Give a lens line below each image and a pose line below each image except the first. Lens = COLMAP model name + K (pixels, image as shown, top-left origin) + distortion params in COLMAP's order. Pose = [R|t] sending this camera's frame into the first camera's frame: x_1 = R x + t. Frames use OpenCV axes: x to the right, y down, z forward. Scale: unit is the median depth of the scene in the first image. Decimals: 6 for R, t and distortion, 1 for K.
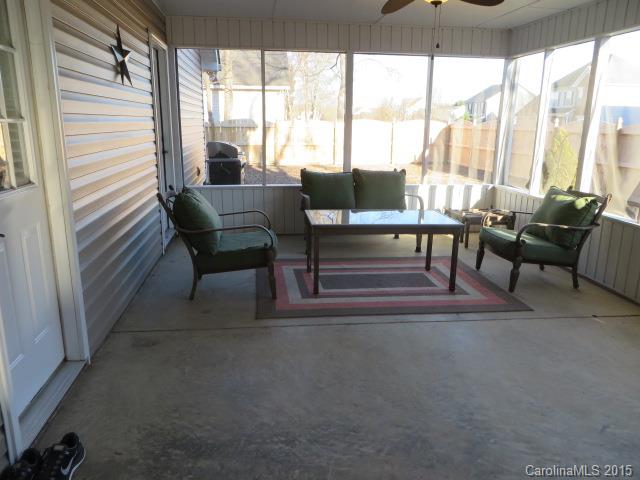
lens RADIAL K [[481.6, 0, 320.0], [0, 481.6, 240.0], [0, 0, 1]] dist [-0.003736, 0.003095]
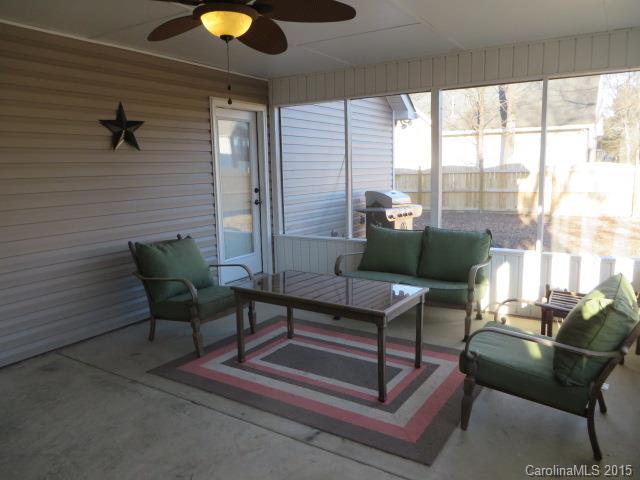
lens RADIAL K [[482.5, 0, 321.6], [0, 482.5, 232.4], [0, 0, 1]] dist [-0.011852, -0.002307]
pose [[0.769522, 0.056757, -0.636093, 0.649248], [-0.123132, 0.990540, -0.060578, -0.091058], [0.626637, 0.124940, 0.769231, 0.353620]]
